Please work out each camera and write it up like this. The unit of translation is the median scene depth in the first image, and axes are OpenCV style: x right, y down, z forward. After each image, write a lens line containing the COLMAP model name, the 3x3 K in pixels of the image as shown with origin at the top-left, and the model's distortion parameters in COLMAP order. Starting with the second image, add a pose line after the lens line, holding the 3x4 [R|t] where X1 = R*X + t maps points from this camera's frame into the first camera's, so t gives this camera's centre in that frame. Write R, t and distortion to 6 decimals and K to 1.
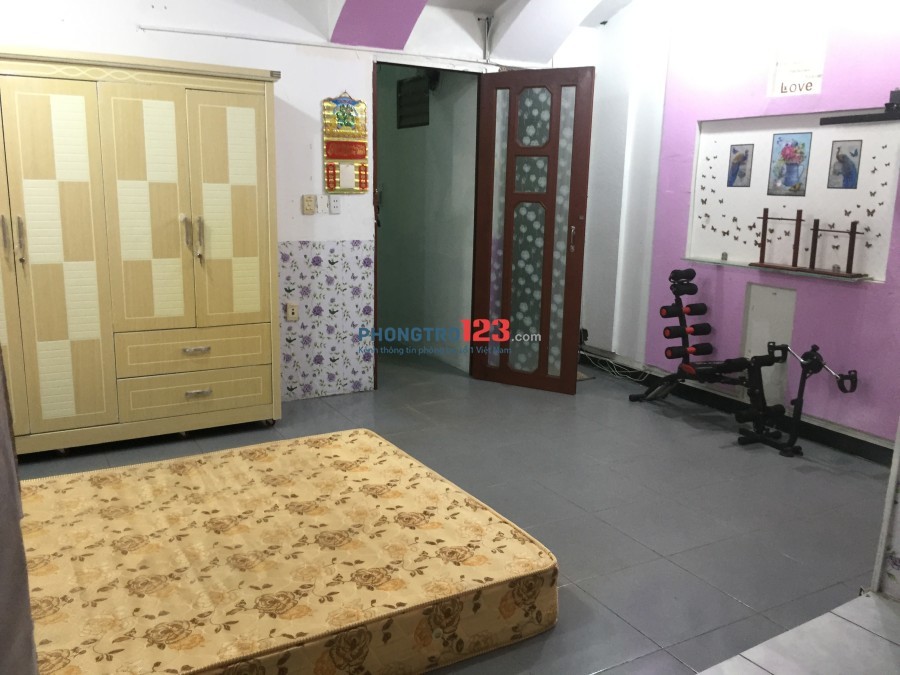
lens RADIAL K [[768.9, 0, 449.2], [0, 768.9, 332.9], [0, 0, 1]] dist [0.081475, -0.119118]
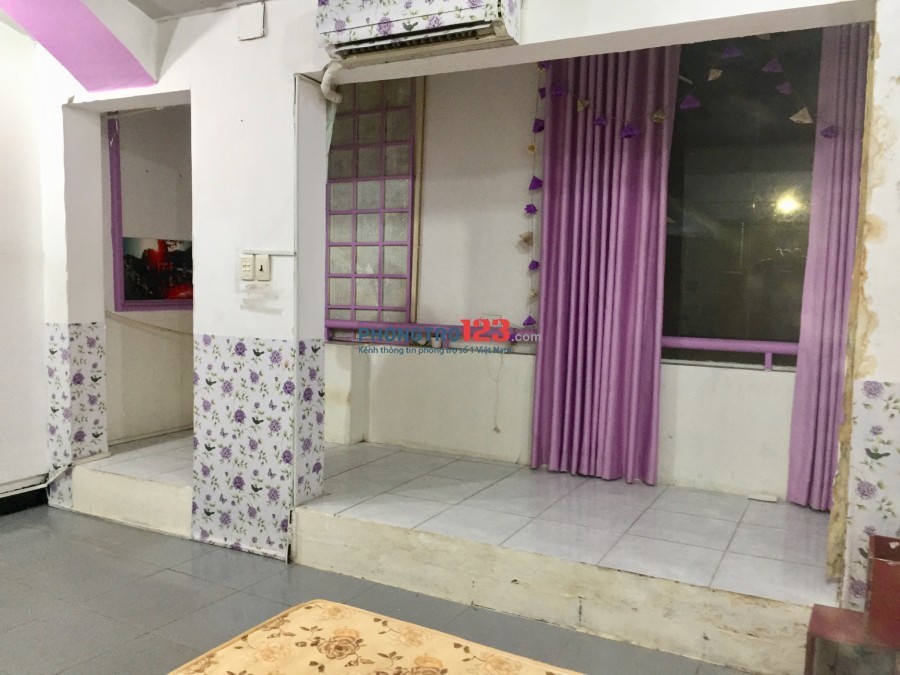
lens RADIAL K [[768.9, 0, 449.2], [0, 768.9, 332.9], [0, 0, 1]] dist [0.081475, -0.119118]
pose [[-0.486608, -0.097925, 0.868115, -0.472205], [0.144983, 0.970866, 0.190784, -0.132461], [-0.861506, 0.218699, -0.458234, 0.713106]]
